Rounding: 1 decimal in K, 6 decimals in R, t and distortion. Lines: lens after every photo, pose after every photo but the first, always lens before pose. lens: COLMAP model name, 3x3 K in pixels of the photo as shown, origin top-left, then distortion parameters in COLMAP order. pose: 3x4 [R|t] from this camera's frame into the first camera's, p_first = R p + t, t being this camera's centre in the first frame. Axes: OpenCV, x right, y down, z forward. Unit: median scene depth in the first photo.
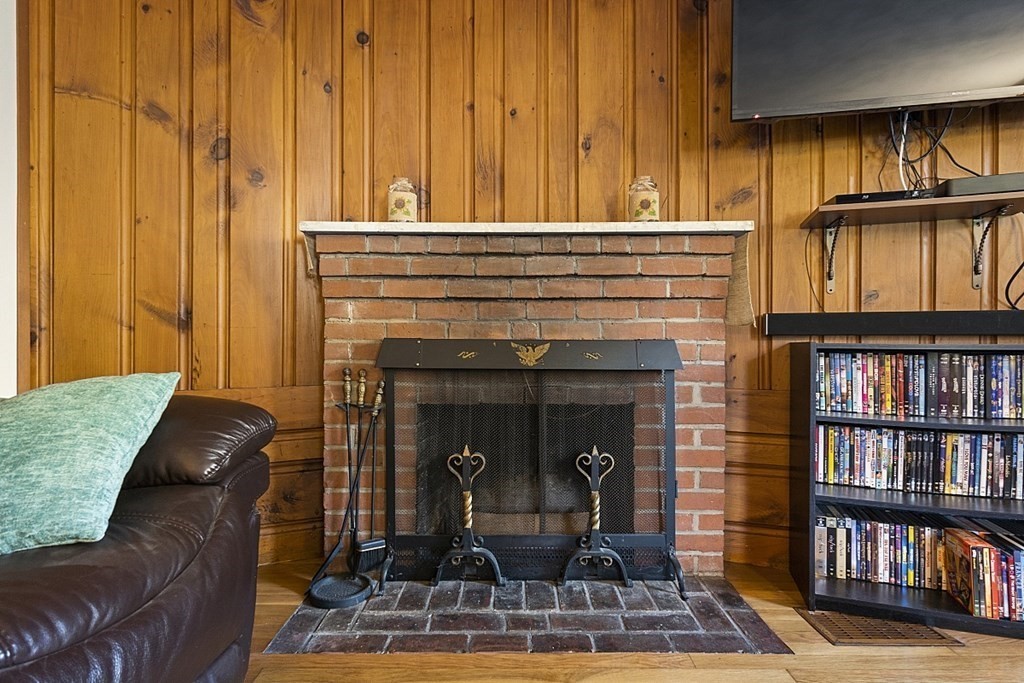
lens RADIAL K [[511.7, 0, 506.9], [0, 511.7, 344.7], [0, 0, 1]] dist [-0.001456, -0.000135]
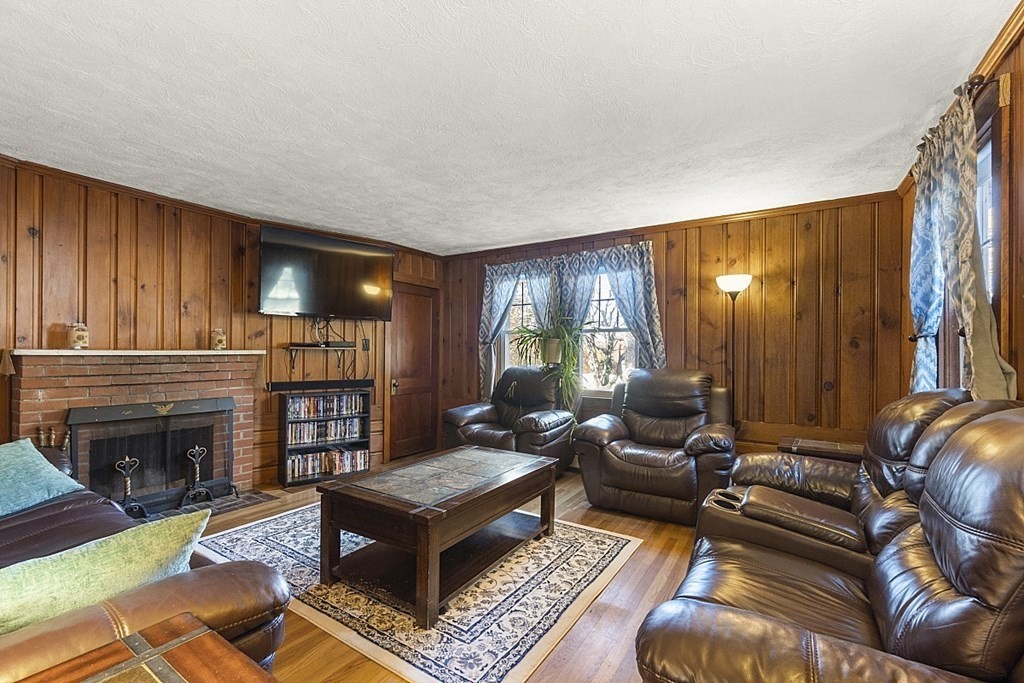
lens RADIAL K [[433.1, 0, 511.2], [0, 433.1, 354.4], [0, 0, 1]] dist [-0.000527, -0.000174]
pose [[0.526382, 0.002252, 0.850245, -0.749516], [-0.008063, 0.999965, 0.002343, -0.232666], [-0.850210, -0.008089, 0.526381, -1.250691]]
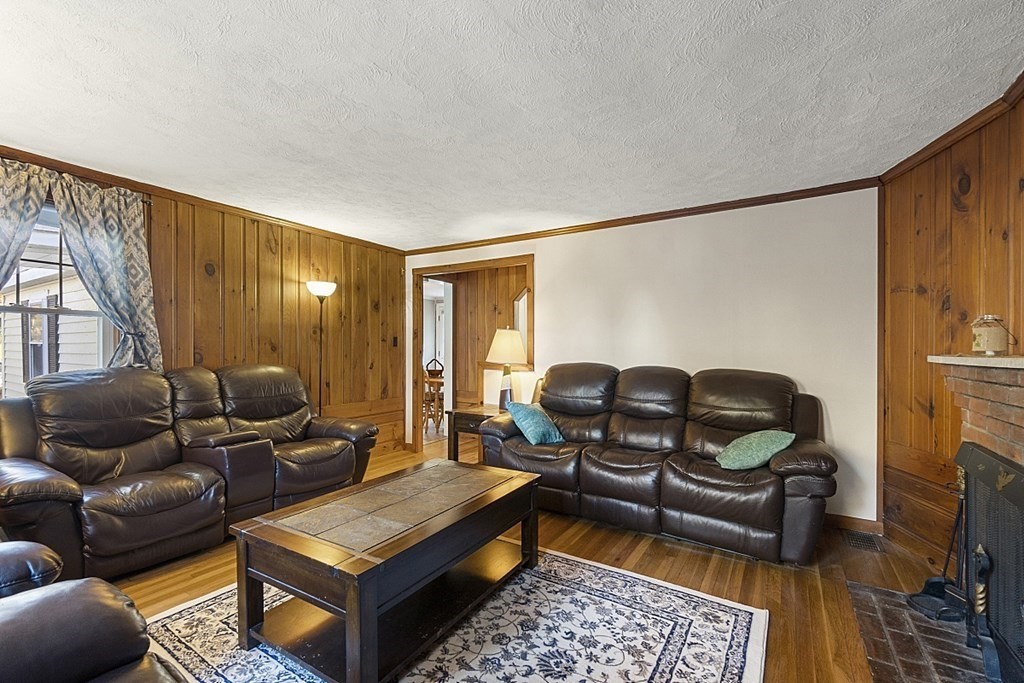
lens RADIAL K [[460.4, 0, 512.9], [0, 460.4, 350.5], [0, 0, 1]] dist [-0.000319, -0.000120]
pose [[-0.524875, 0.001821, -0.851177, 1.377240], [-0.005926, 0.999966, 0.005793, -0.246162], [0.851159, 0.008085, -0.524846, 0.632157]]
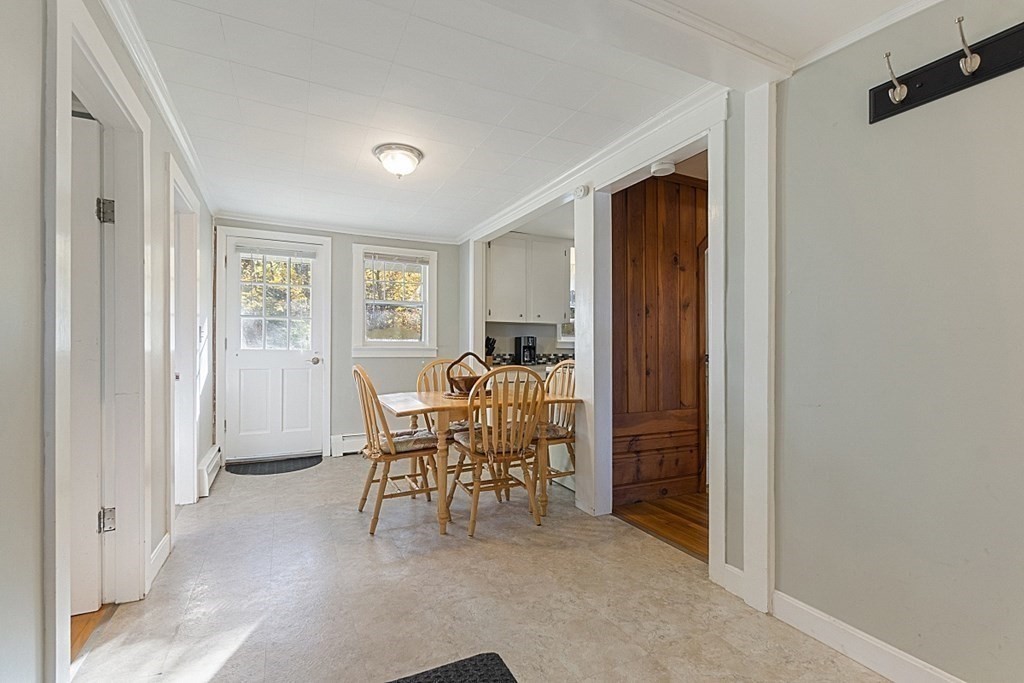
lens RADIAL K [[460.4, 0, 512.9], [0, 460.4, 350.5], [0, 0, 1]] dist [-0.000319, -0.000120]
pose [[0.459996, 0.006427, -0.887897, -0.047205], [-0.008081, 0.999963, 0.003052, -0.157638], [0.887884, 0.005771, 0.460031, -2.730984]]
